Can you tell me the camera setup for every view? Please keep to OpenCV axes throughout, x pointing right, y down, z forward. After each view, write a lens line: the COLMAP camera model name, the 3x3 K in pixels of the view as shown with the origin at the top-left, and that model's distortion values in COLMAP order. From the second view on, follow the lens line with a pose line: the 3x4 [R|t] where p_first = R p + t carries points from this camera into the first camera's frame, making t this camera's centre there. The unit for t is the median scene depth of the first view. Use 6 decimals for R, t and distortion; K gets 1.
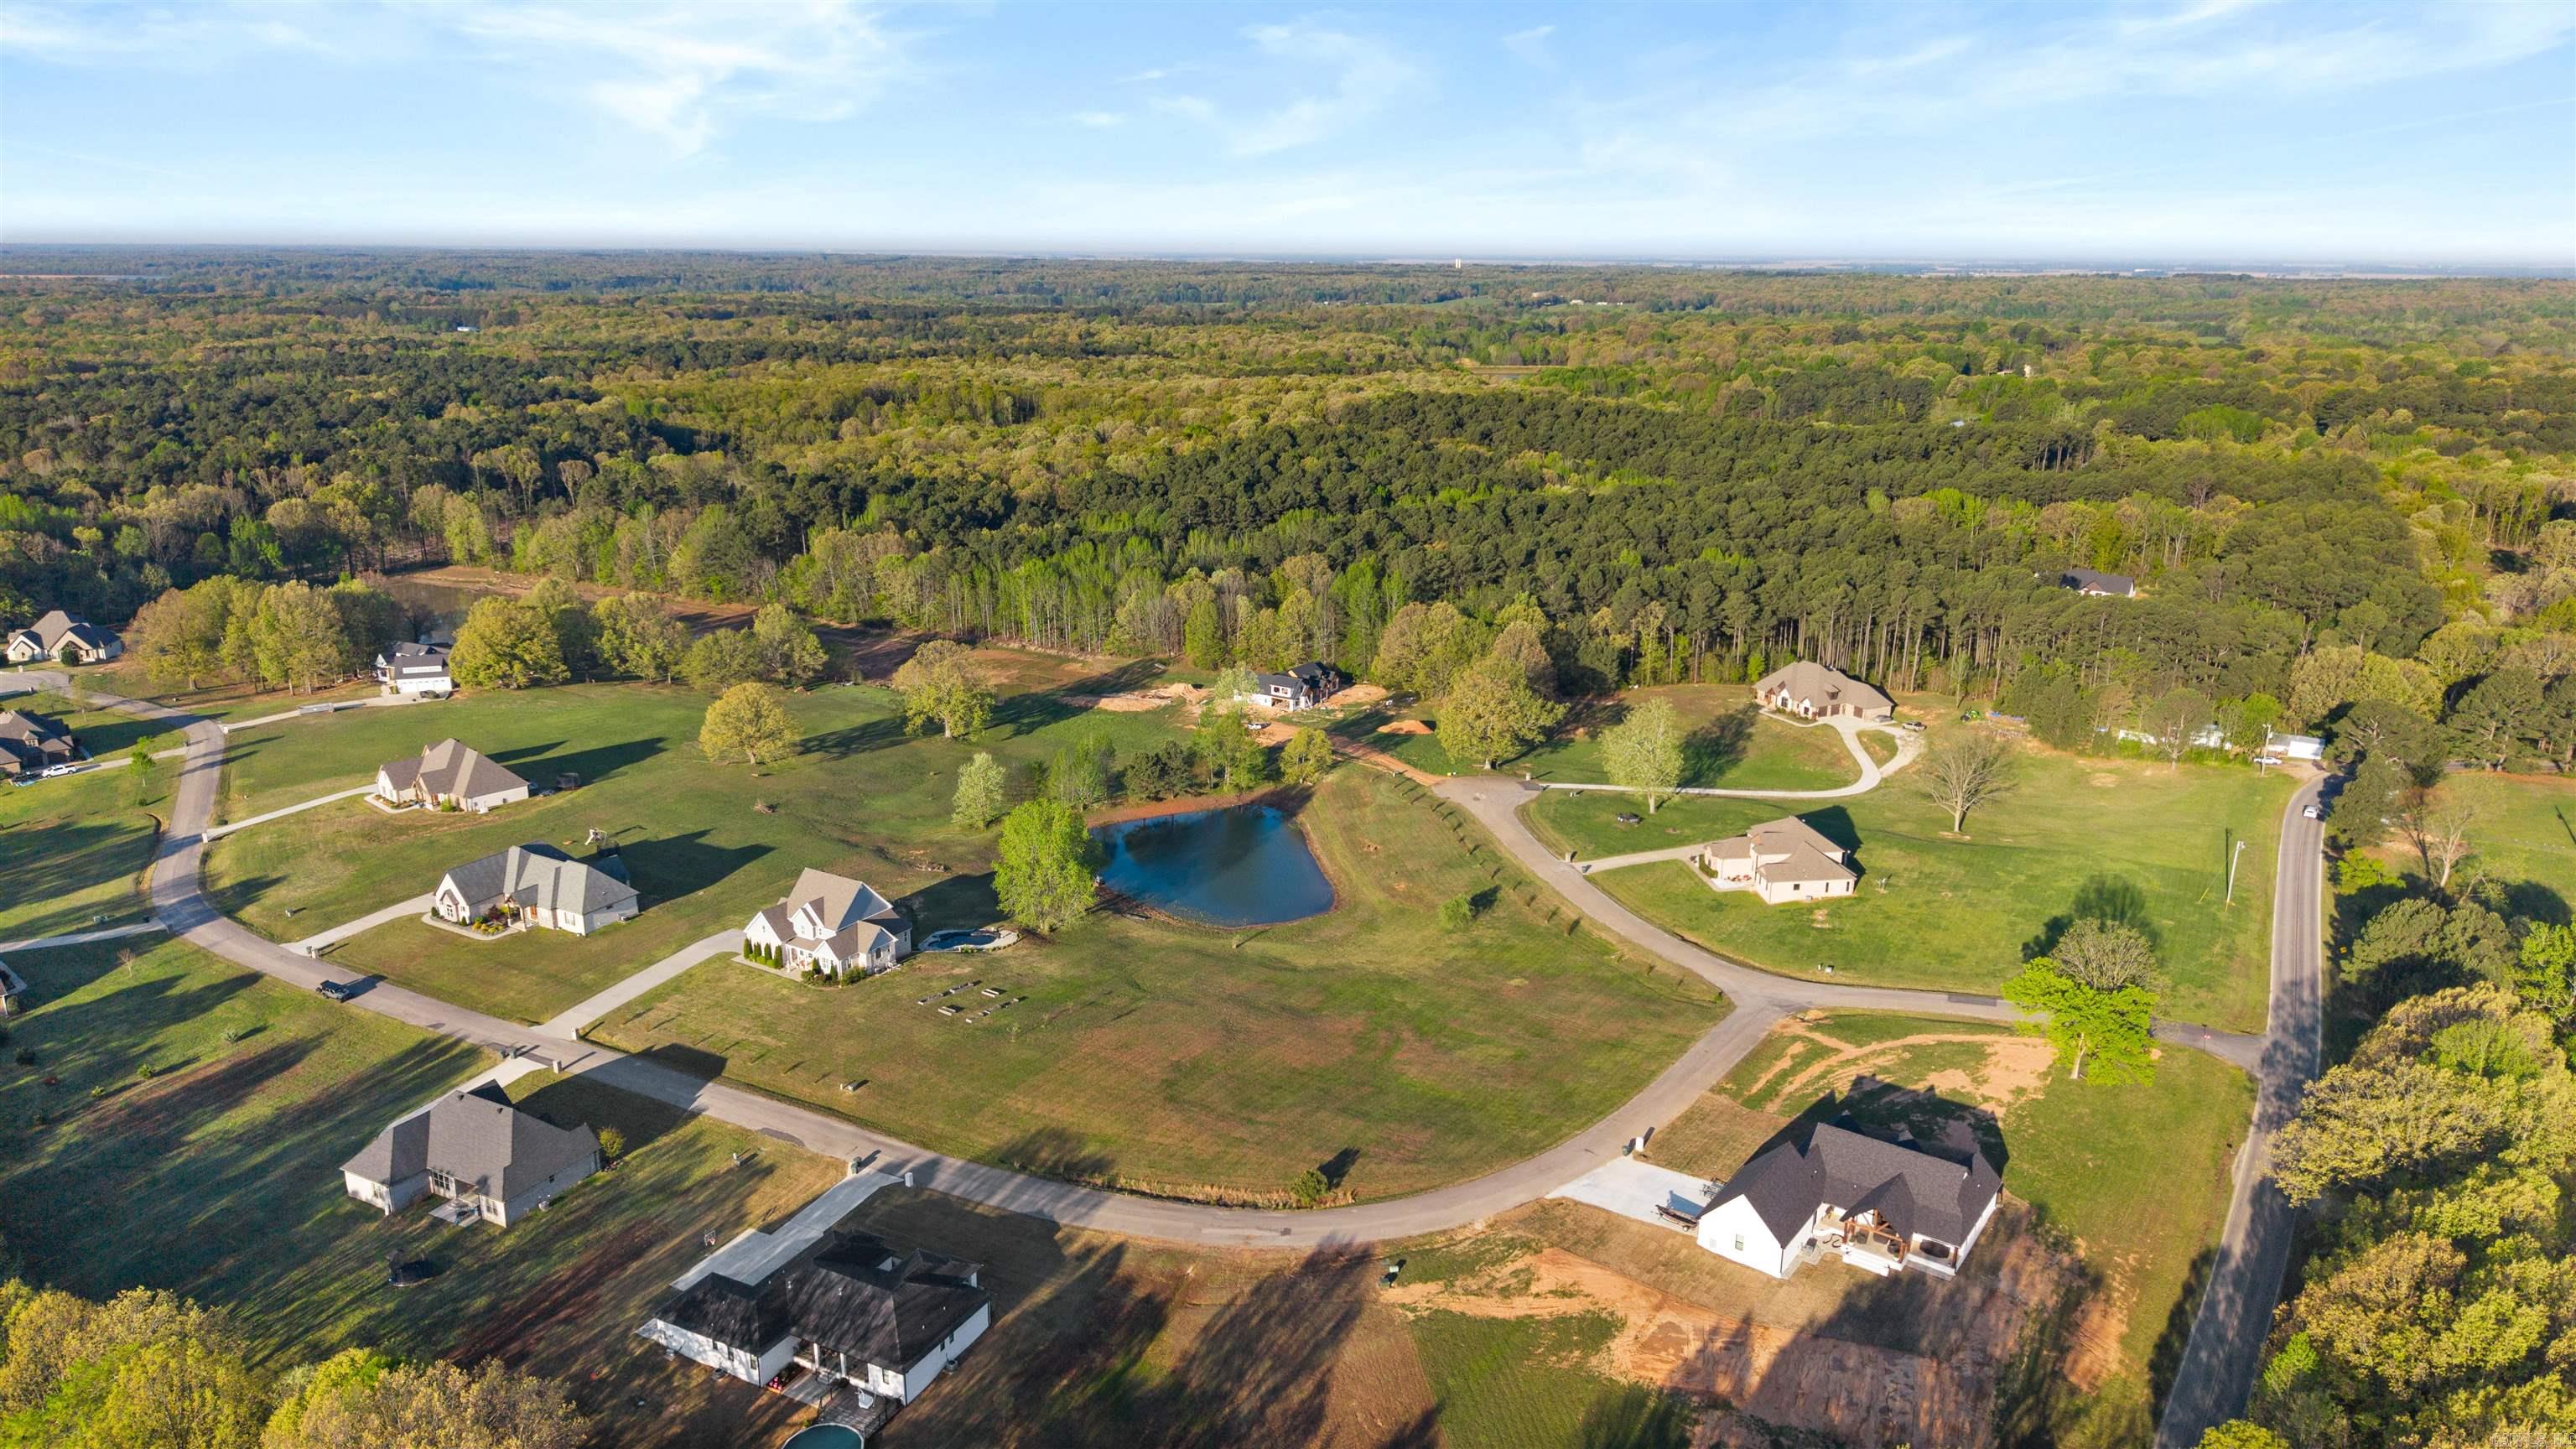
lens RADIAL K [[1692.7, 0, 1298.2], [0, 1692.7, 788.3], [0, 0, 1]] dist [0.085676, -0.137512]
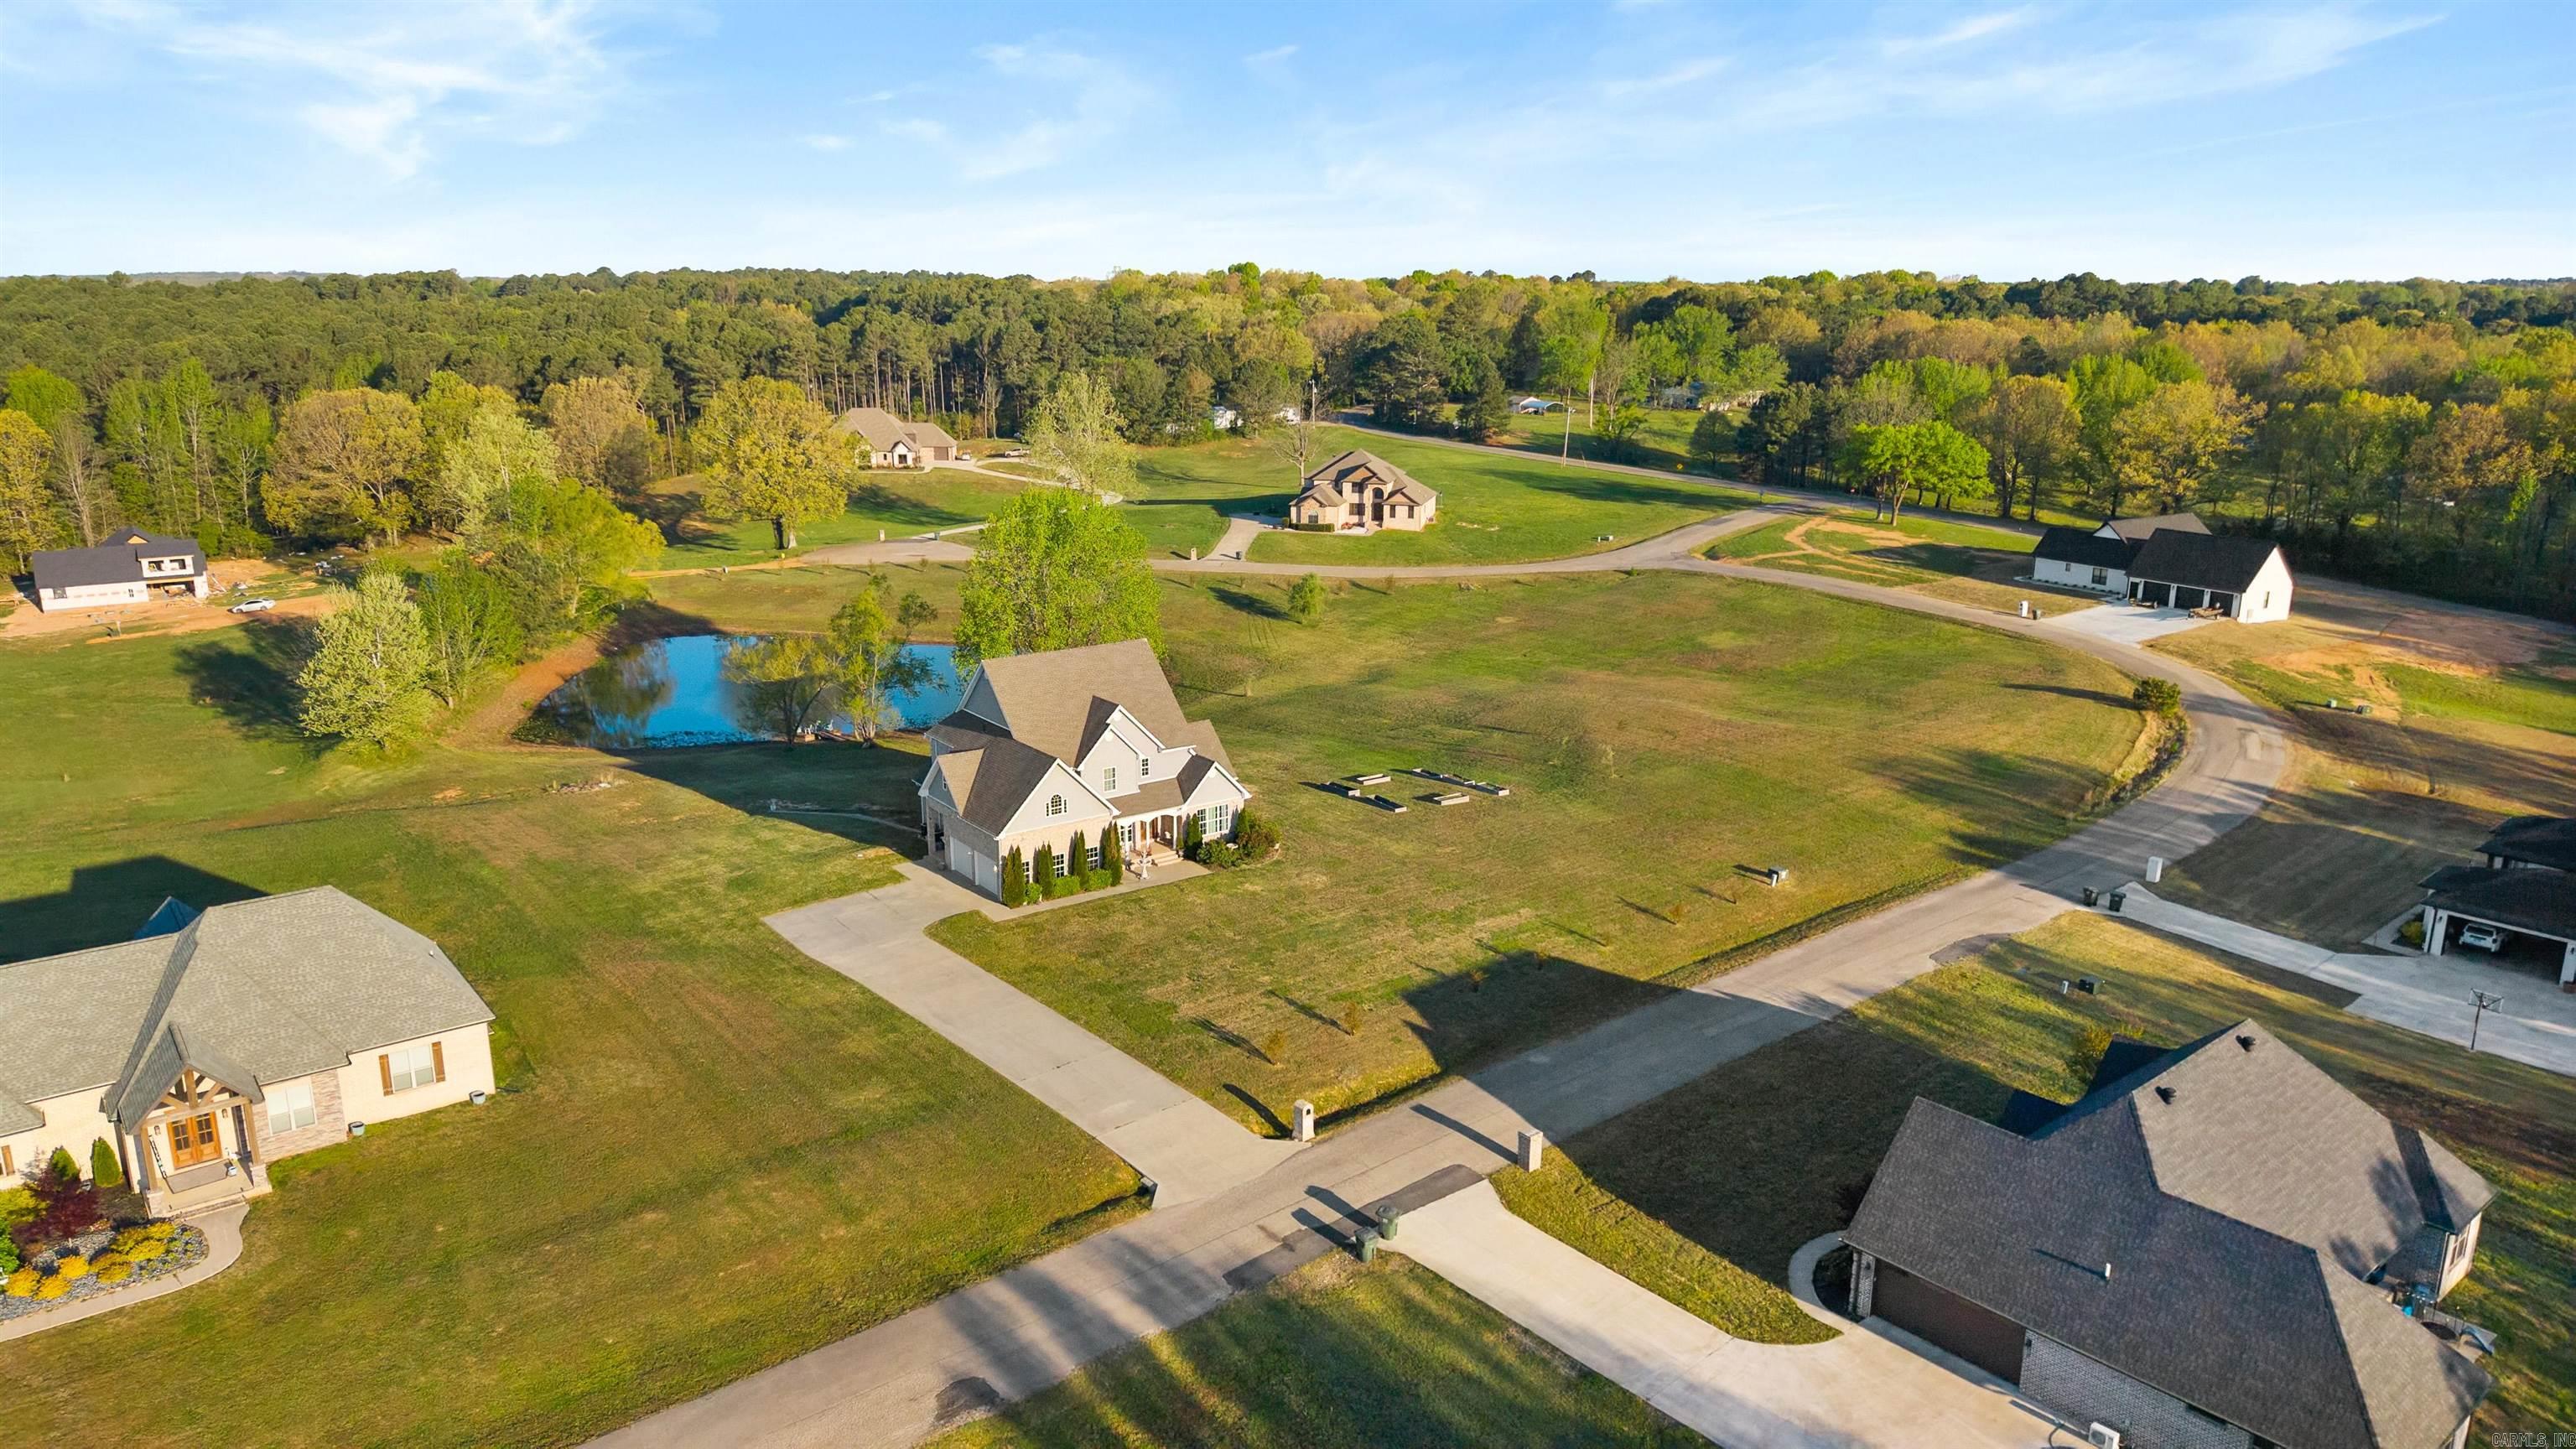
lens RADIAL K [[1692.7, 0, 1298.2], [0, 1692.7, 788.3], [0, 0, 1]] dist [0.085676, -0.137512]
pose [[0.378942, -0.273233, 0.884164, -0.629831], [0.284199, 0.943610, 0.169799, 0.029875], [-0.880701, 0.186934, 0.435226, 0.788366]]
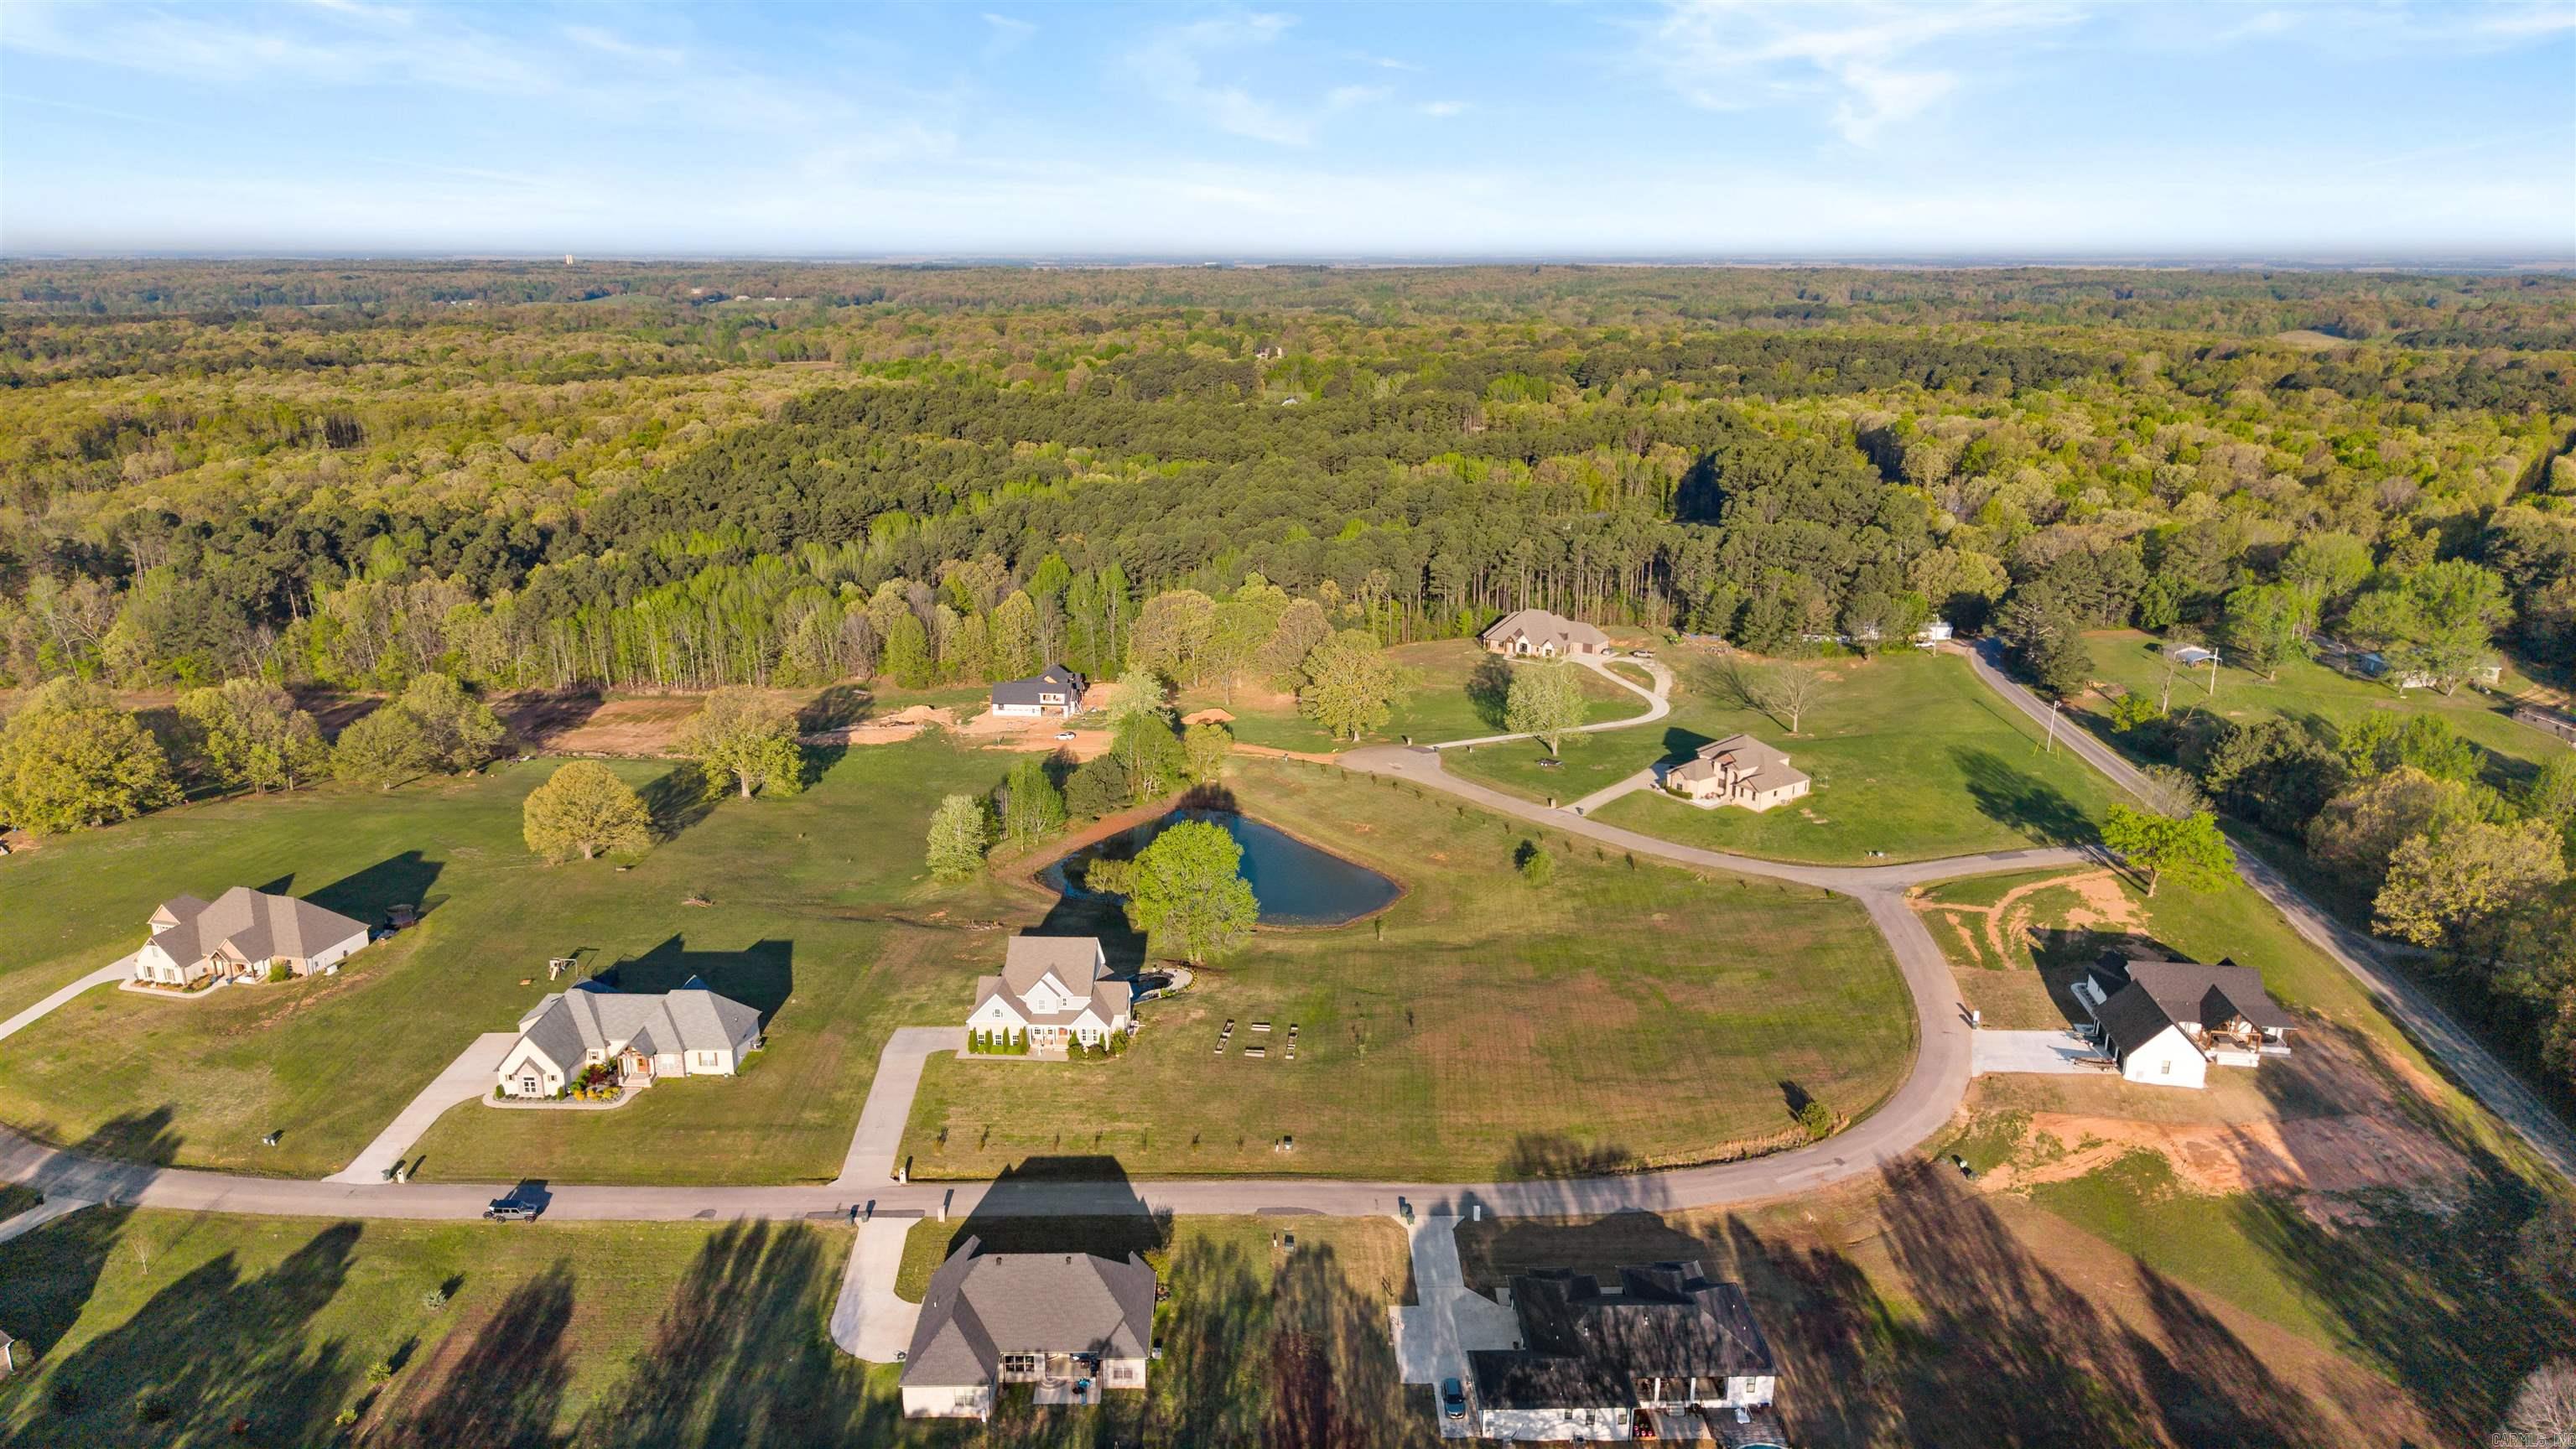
lens RADIAL K [[1692.7, 0, 1298.2], [0, 1692.7, 788.3], [0, 0, 1]] dist [0.085676, -0.137512]
pose [[0.877358, -0.151205, 0.455390, -0.554768], [0.150445, 0.987882, 0.038162, -0.039649], [-0.455642, 0.035030, 0.889474, 0.165567]]
